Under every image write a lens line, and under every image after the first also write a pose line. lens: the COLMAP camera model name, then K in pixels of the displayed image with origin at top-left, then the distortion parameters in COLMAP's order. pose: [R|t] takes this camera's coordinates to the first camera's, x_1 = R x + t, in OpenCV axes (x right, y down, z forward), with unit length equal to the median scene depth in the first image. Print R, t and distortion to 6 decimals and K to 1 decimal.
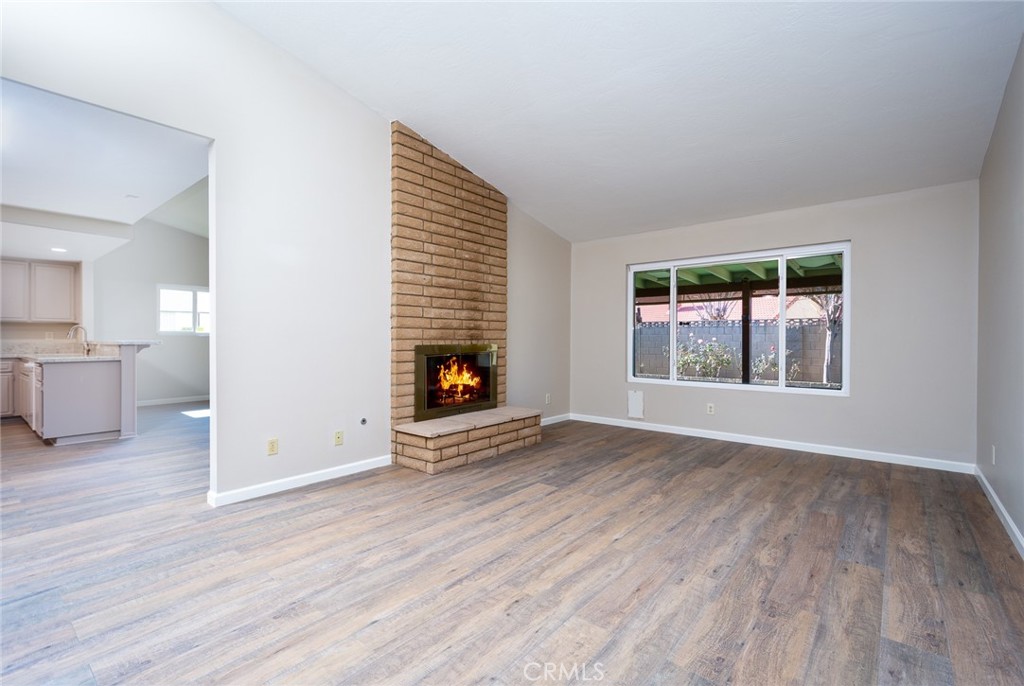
lens RADIAL K [[455.9, 0, 517.3], [0, 455.9, 346.9], [0, 0, 1]] dist [0.003042, 0.000232]
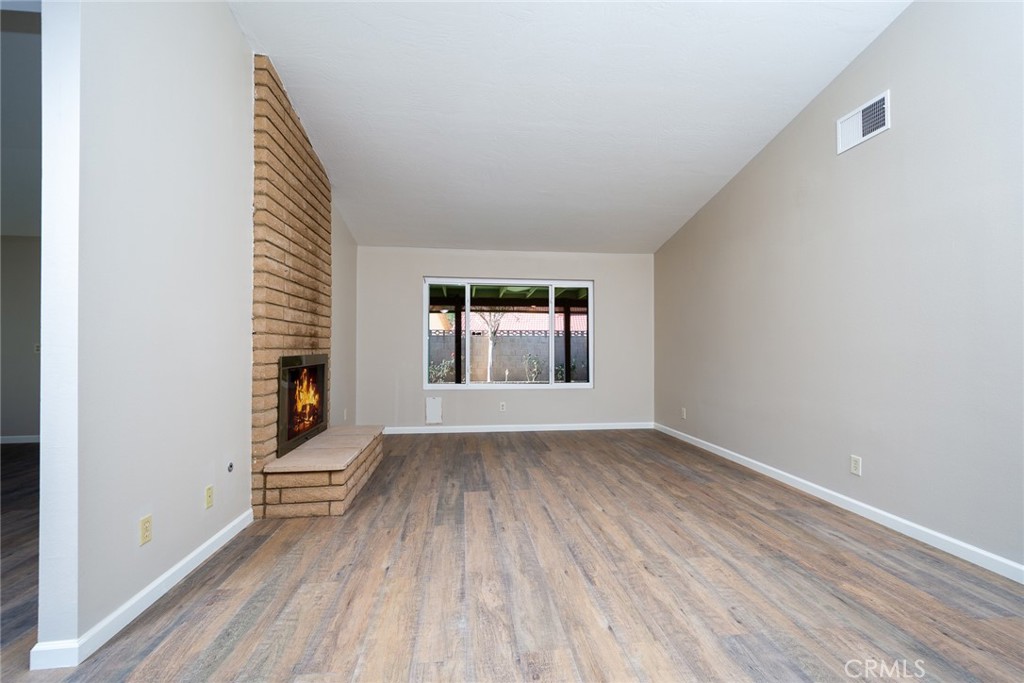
lens RADIAL K [[462.3, 0, 510.3], [0, 462.3, 346.8], [0, 0, 1]] dist [0.000872, -0.000070]
pose [[0.699897, -0.005360, 0.714224, -0.601326], [0.021070, 0.999692, -0.013146, -0.001791], [-0.713933, 0.024250, 0.699794, 0.220537]]
